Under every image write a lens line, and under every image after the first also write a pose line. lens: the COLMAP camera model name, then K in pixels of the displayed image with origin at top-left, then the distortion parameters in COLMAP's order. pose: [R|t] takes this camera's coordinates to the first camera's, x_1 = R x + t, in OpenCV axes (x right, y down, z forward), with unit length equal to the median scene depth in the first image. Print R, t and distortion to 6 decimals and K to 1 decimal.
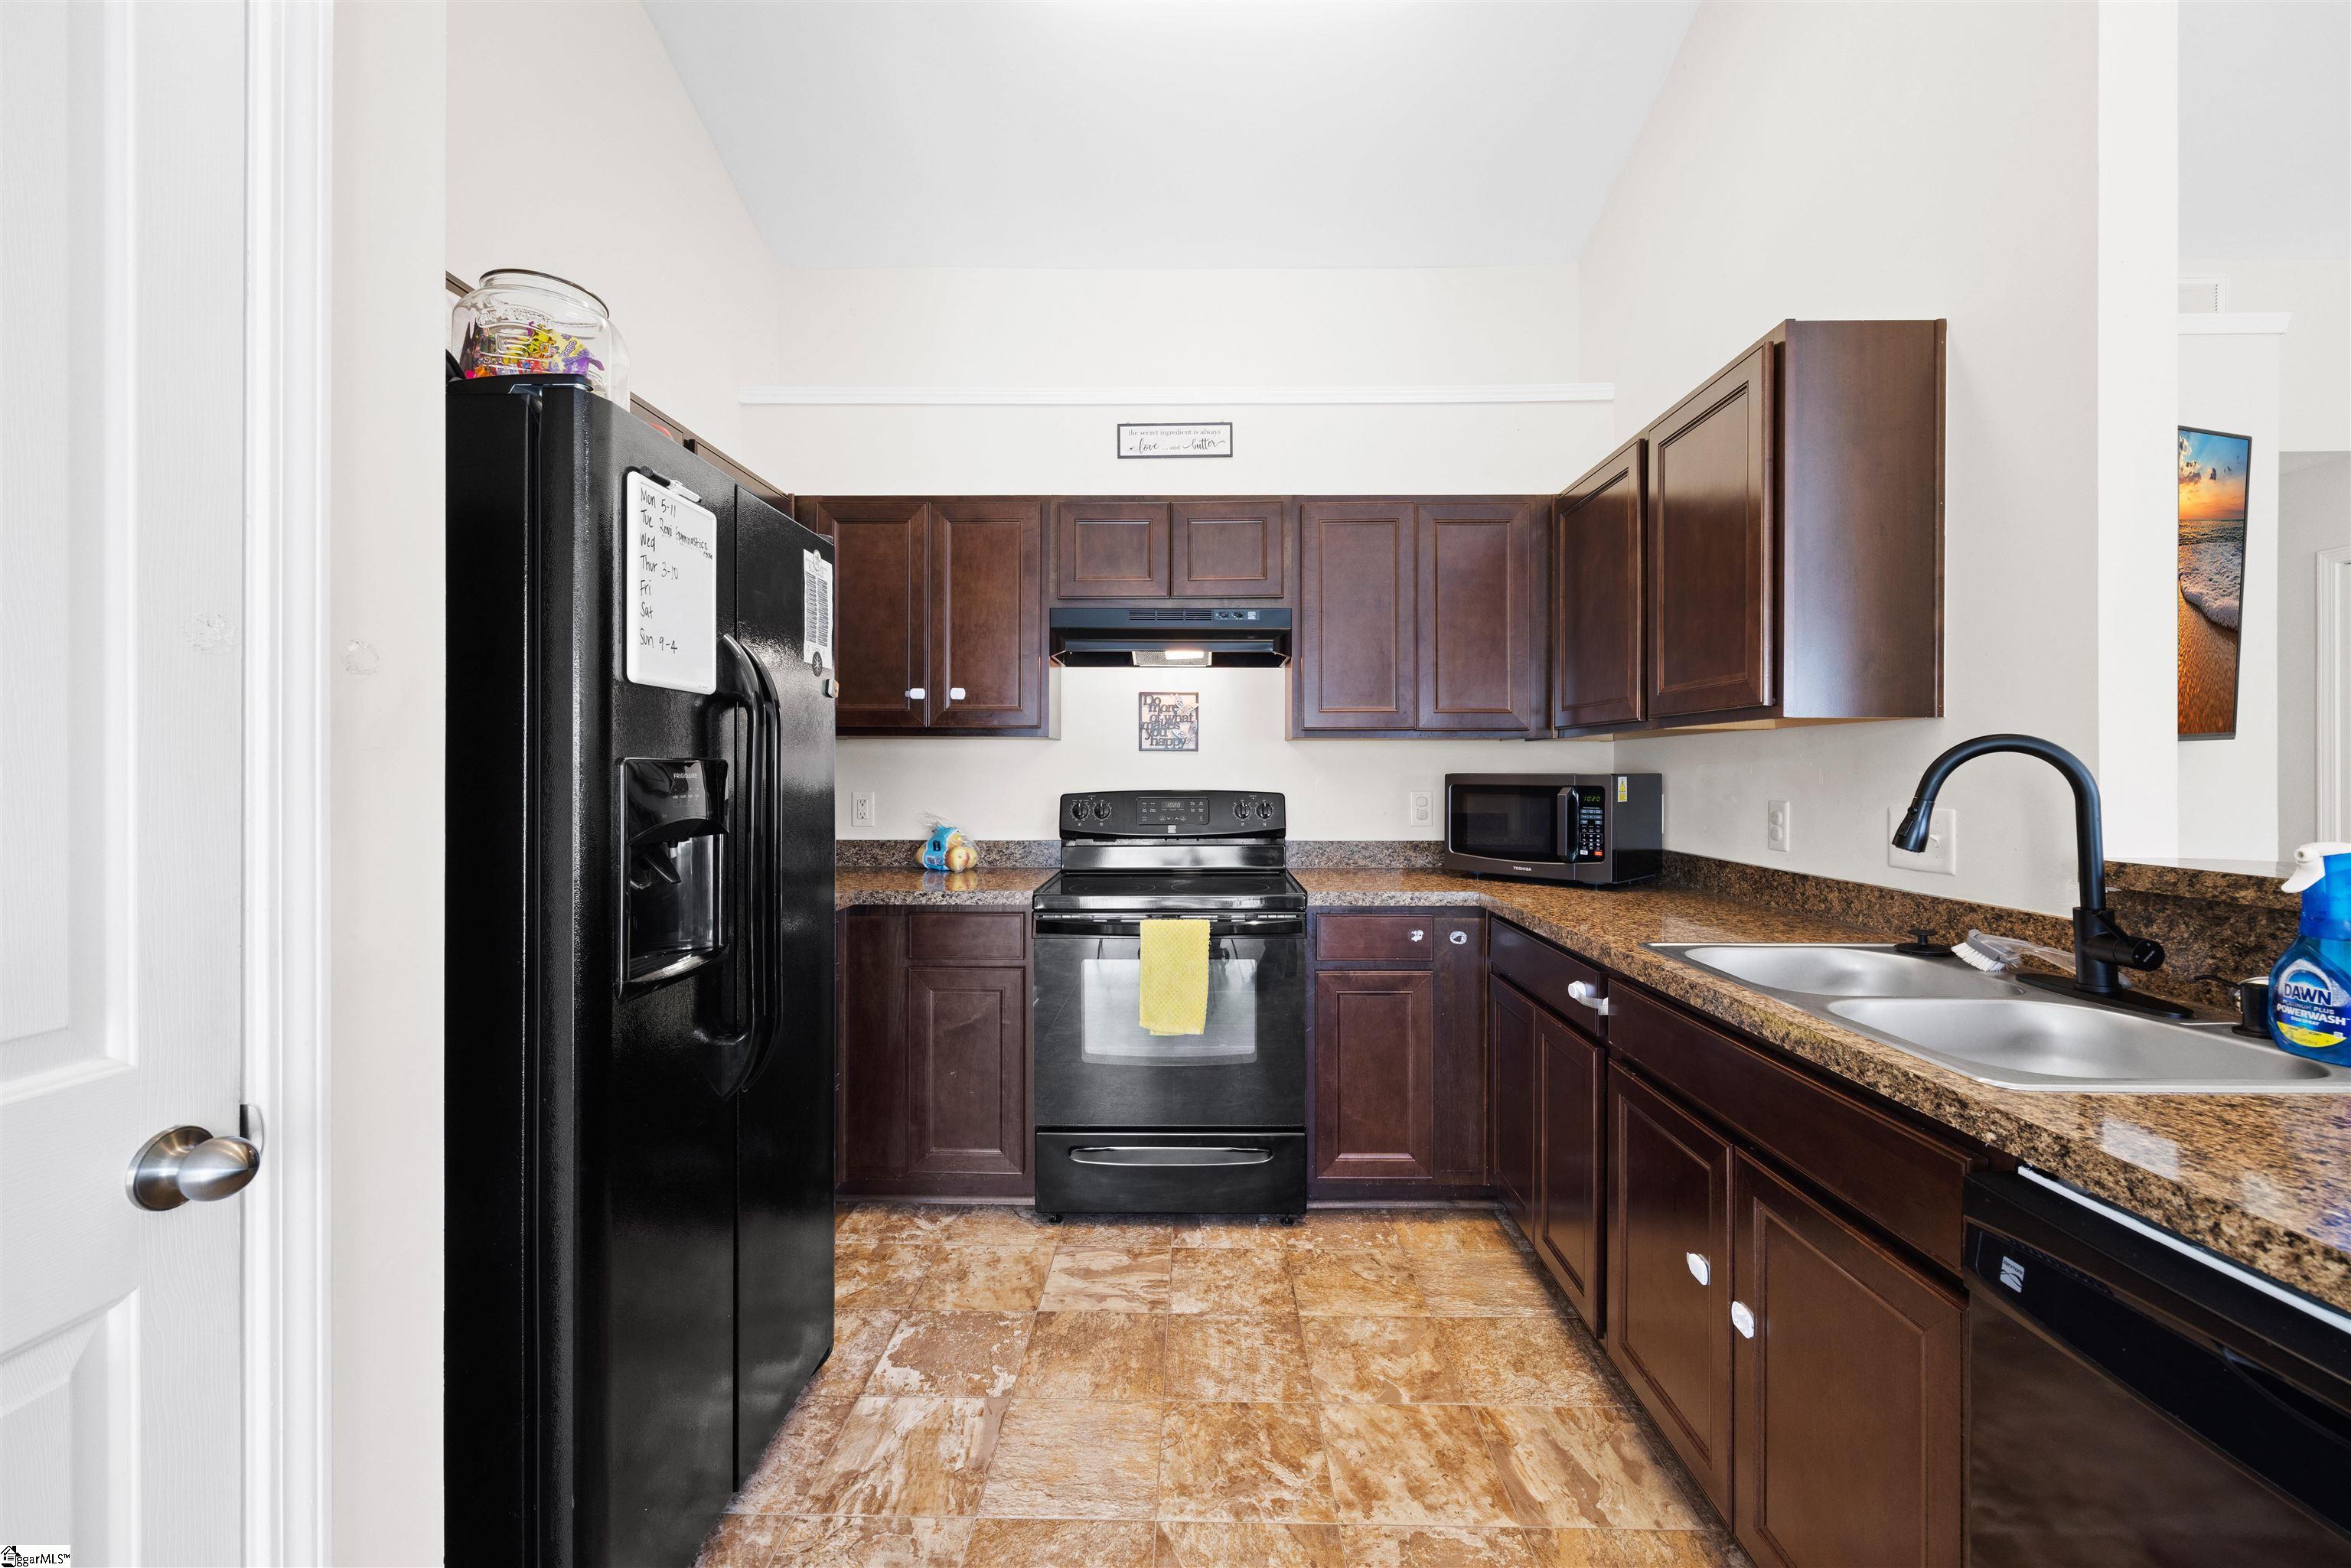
lens RADIAL K [[951.5, 0, 1194.1], [0, 951.5, 772.7], [0, 0, 1]] dist [-0.006989, 0.003585]
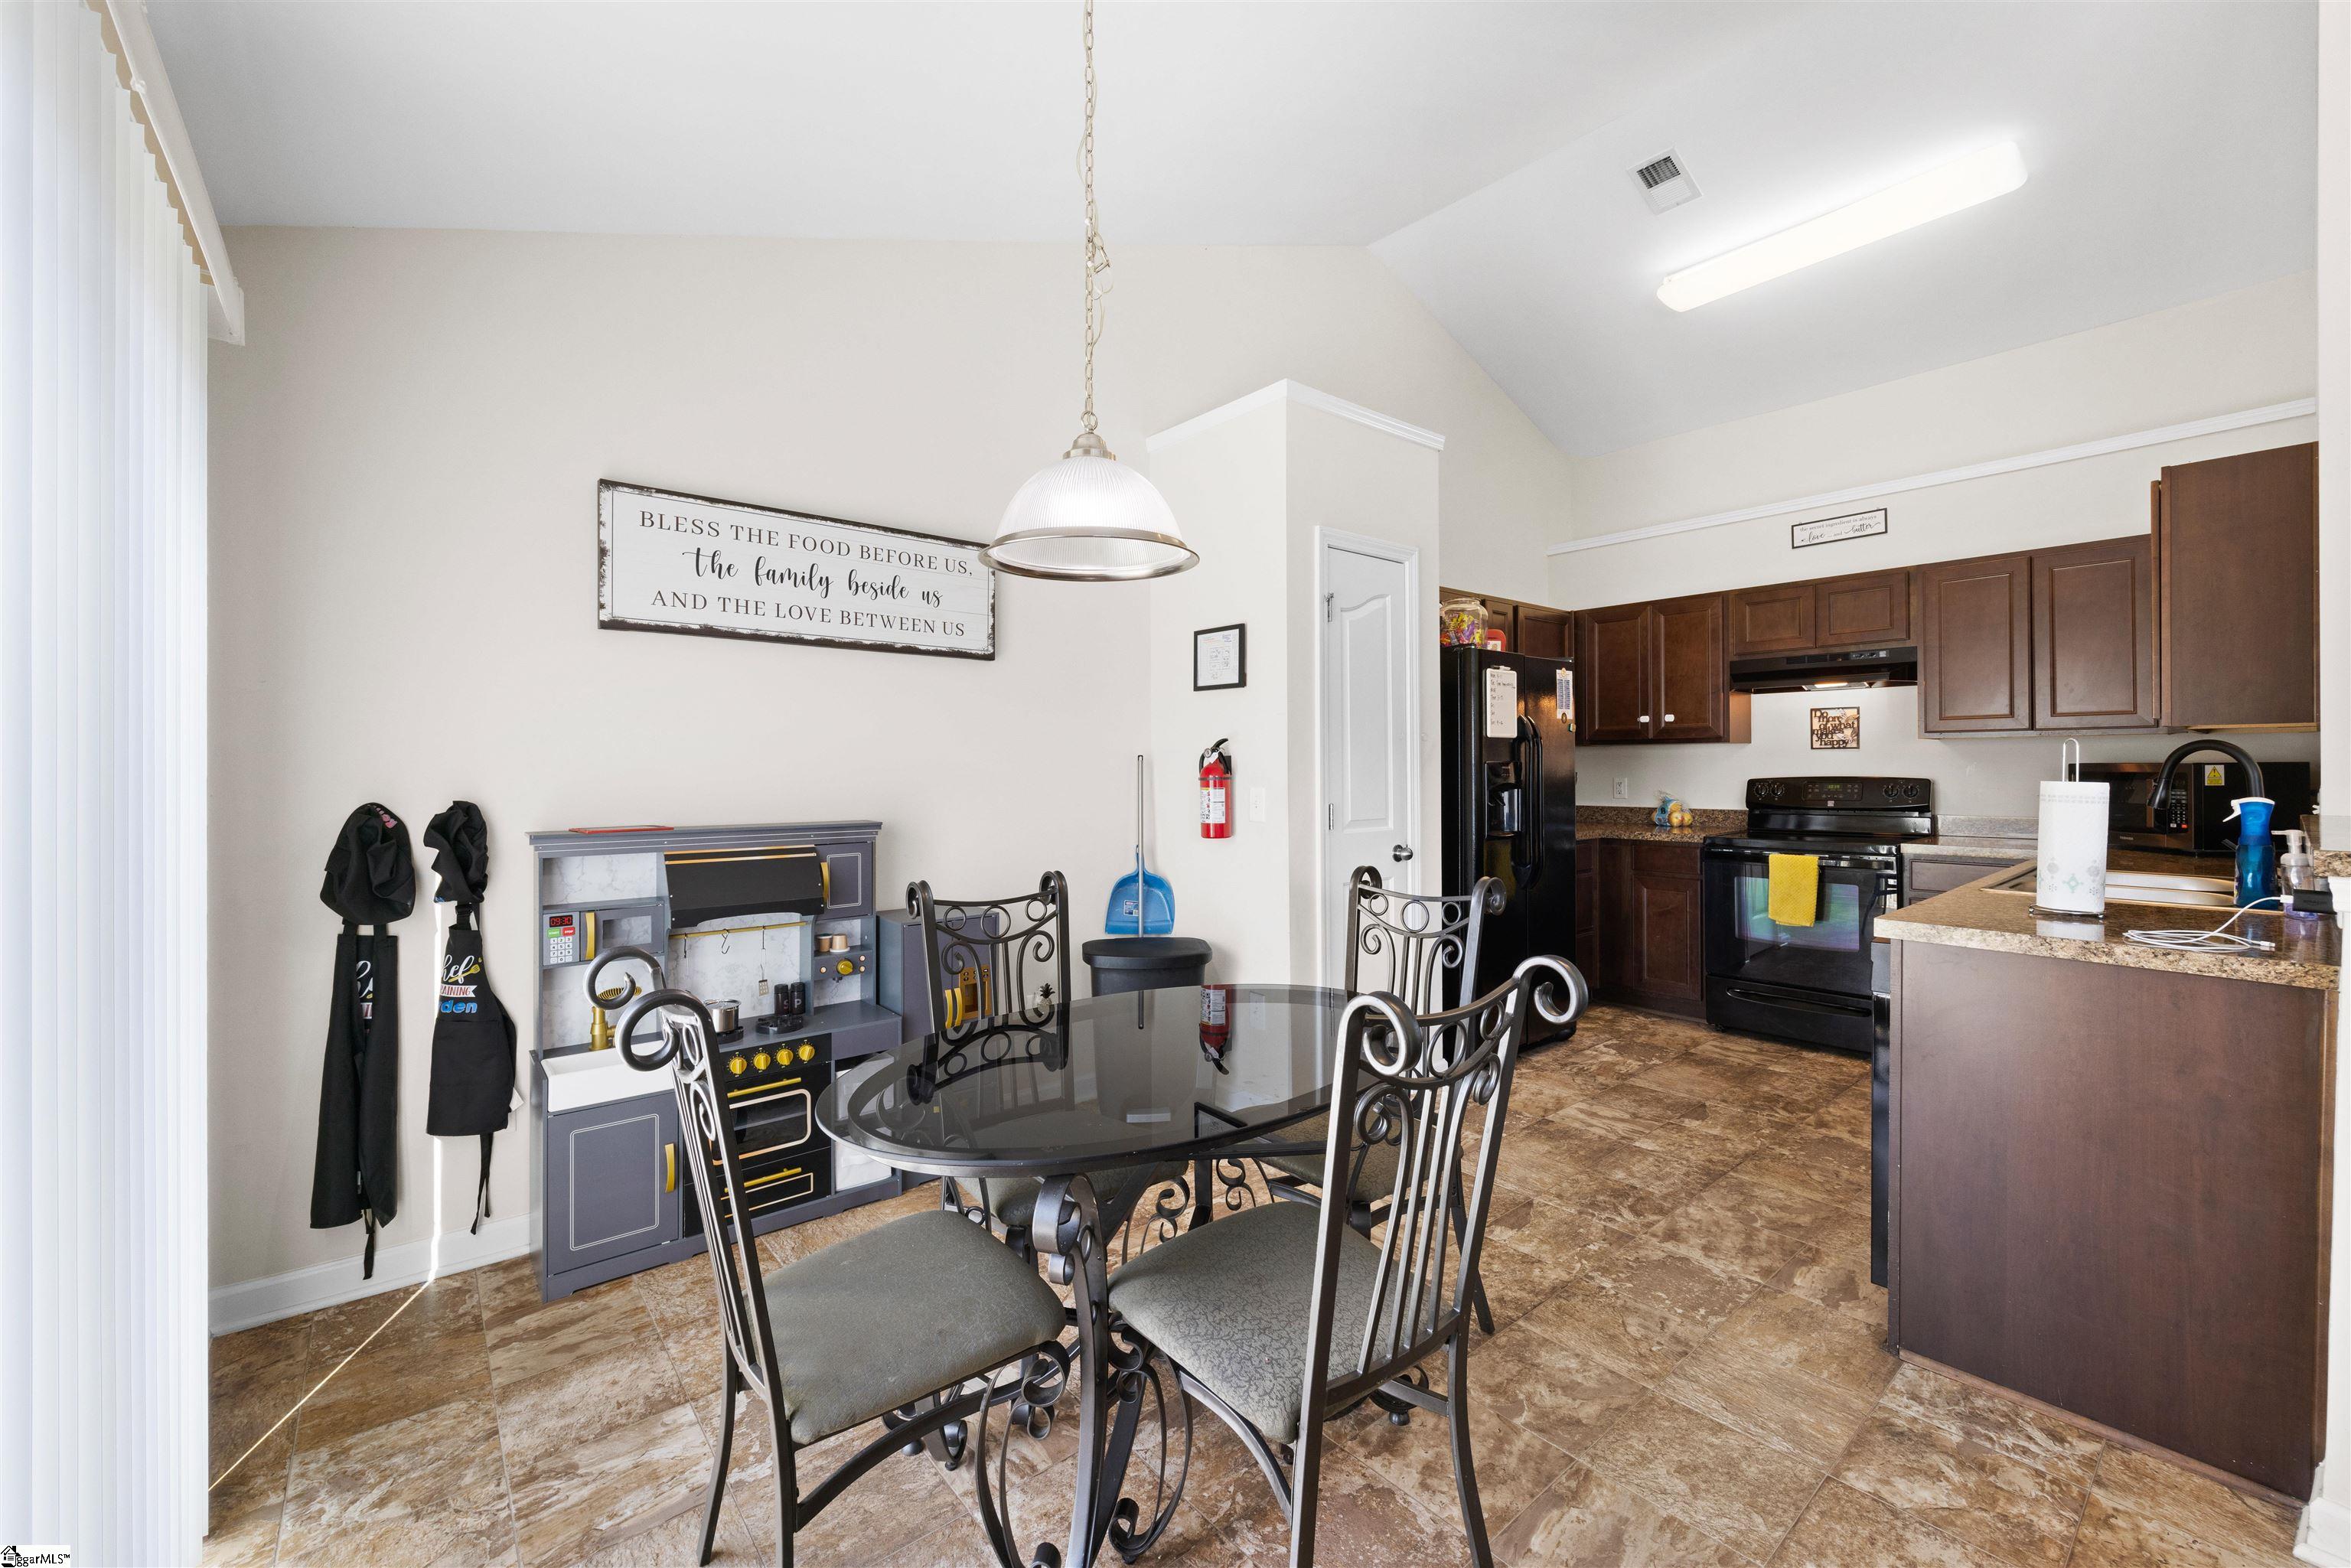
lens RADIAL K [[951.5, 0, 1166.4], [0, 951.5, 772.3], [0, 0, 1]] dist [-0.006989, 0.003585]
pose [[0.645544, -0.002726, -0.763718, 0.572684], [0.007324, 0.999970, 0.002622, 0.001288], [0.763688, -0.007286, 0.645545, -0.942169]]
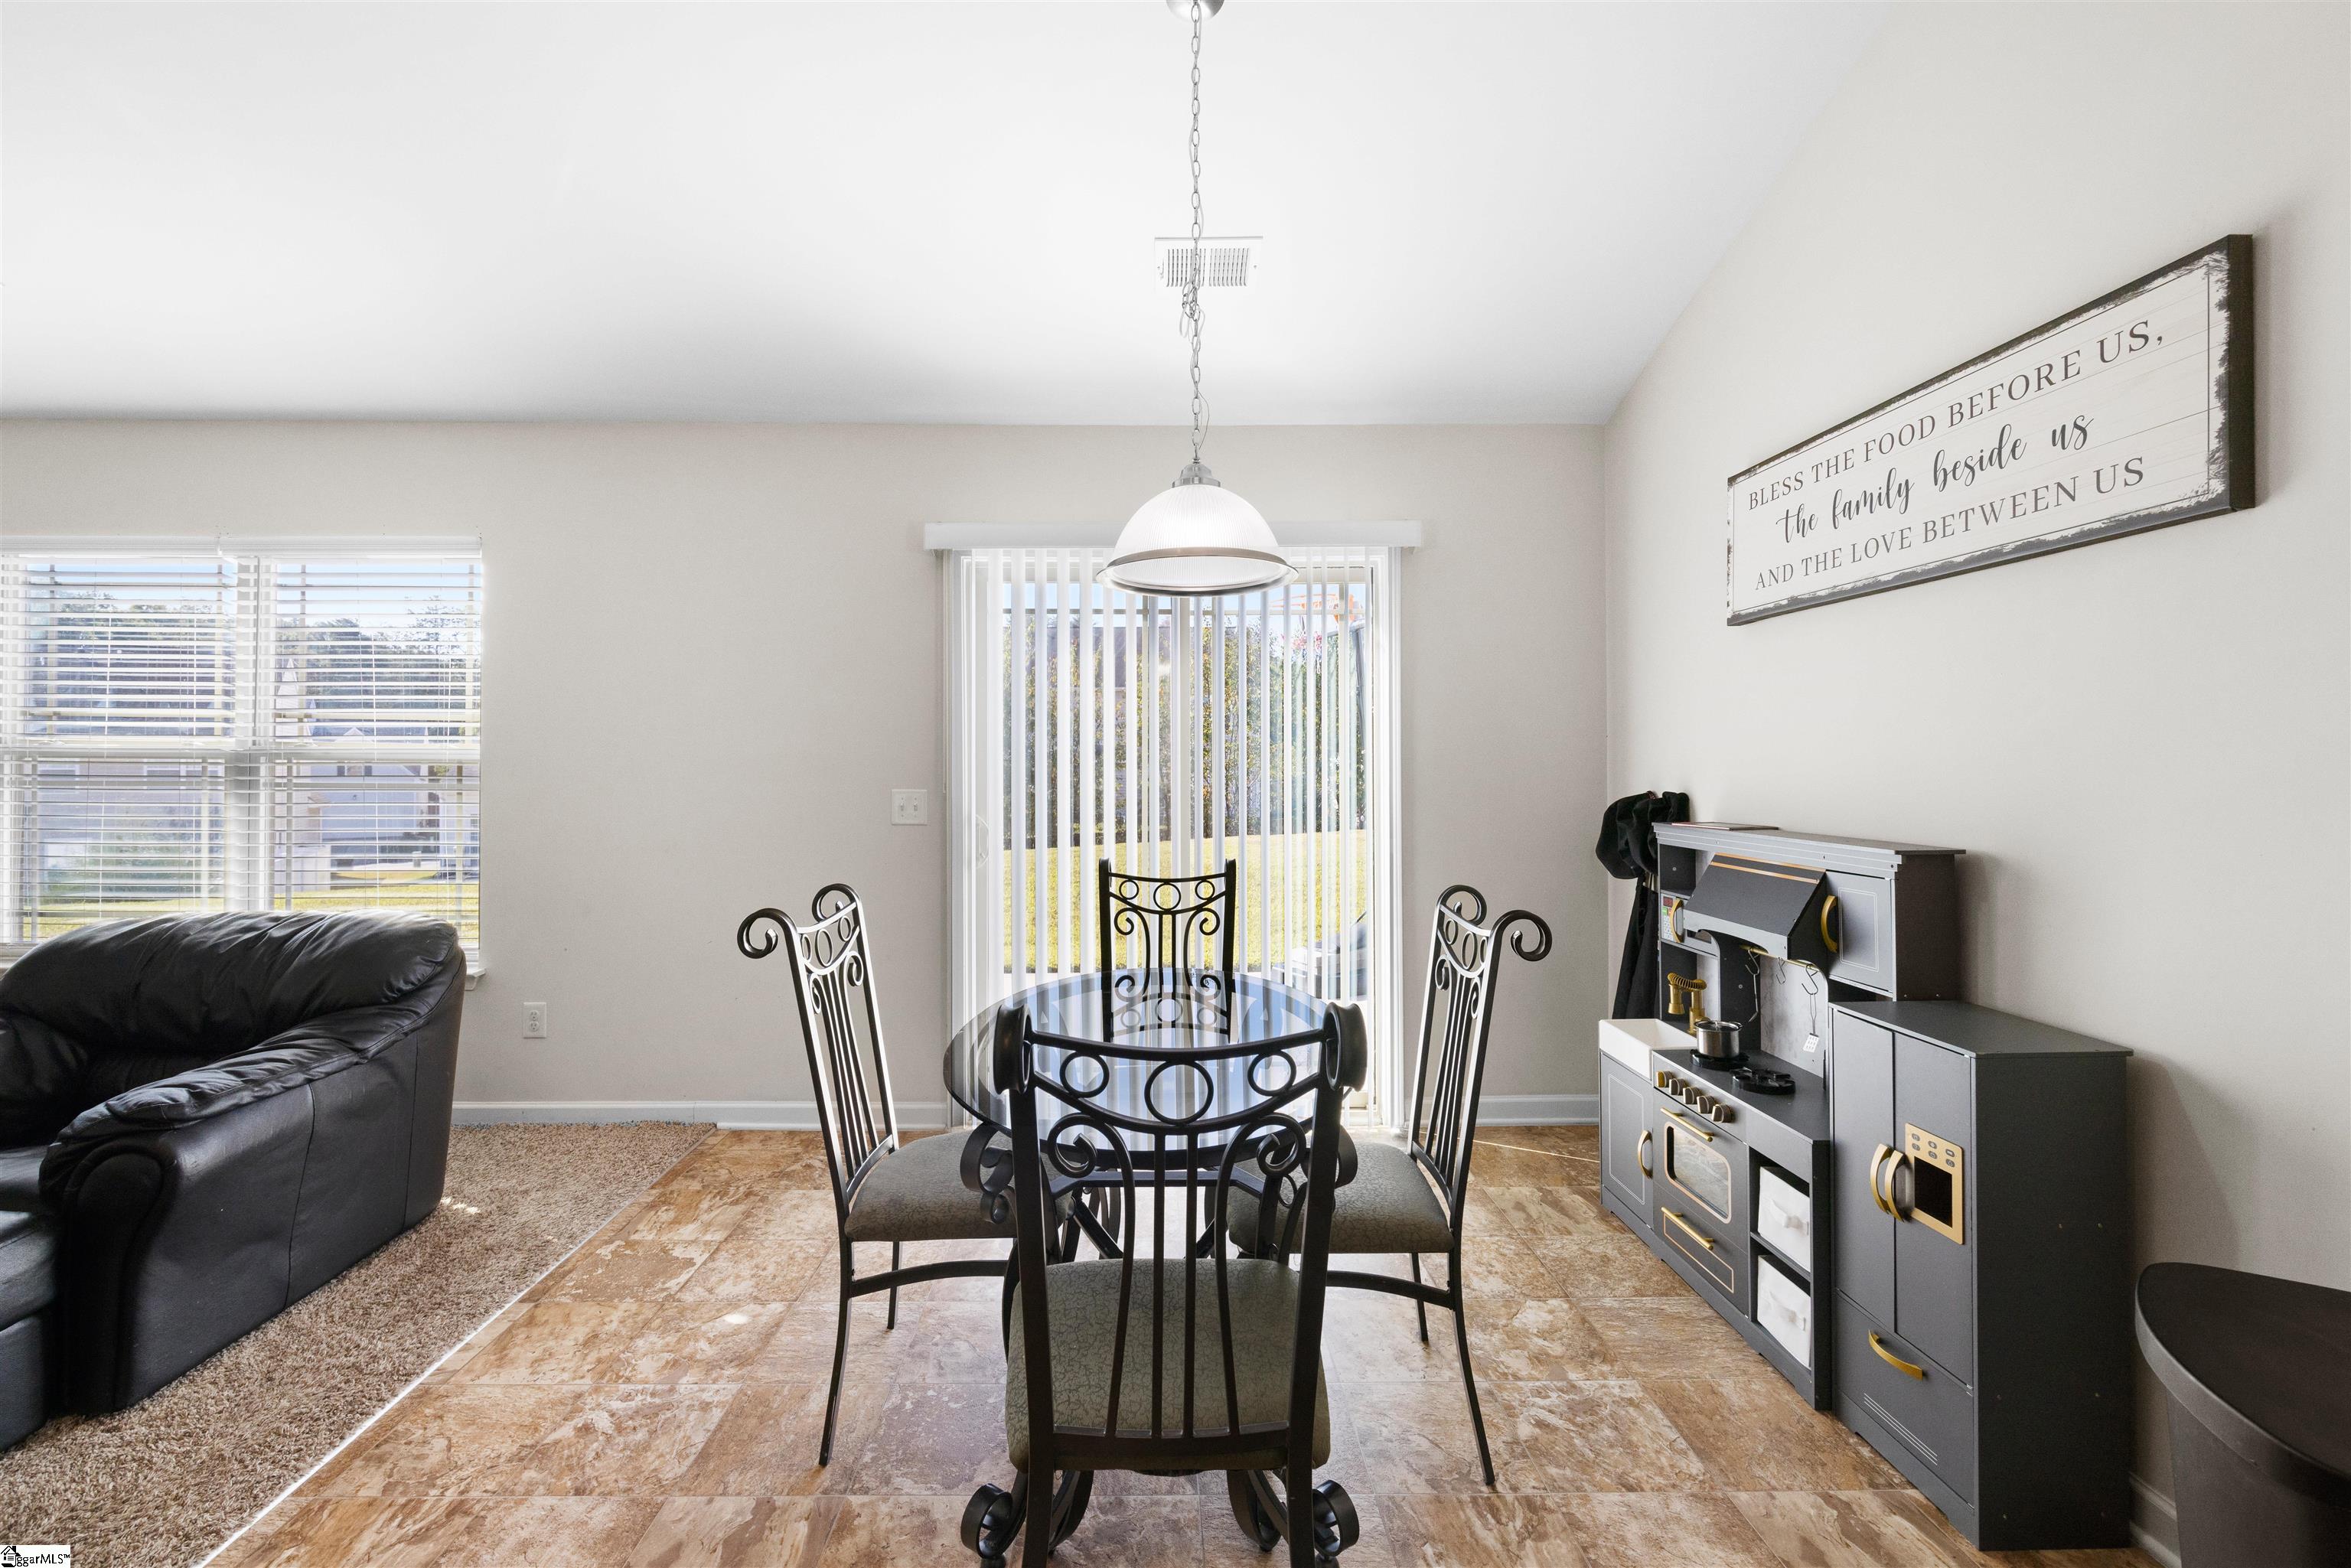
lens RADIAL K [[951.5, 0, 1214.4], [0, 951.5, 735.4], [0, 0, 1]] dist [-0.006989, 0.003585]
pose [[-0.997100, -0.001025, -0.076099, -0.774859], [0.001384, 0.999500, -0.031586, -0.016671], [0.076094, -0.031600, -0.996600, 1.983788]]
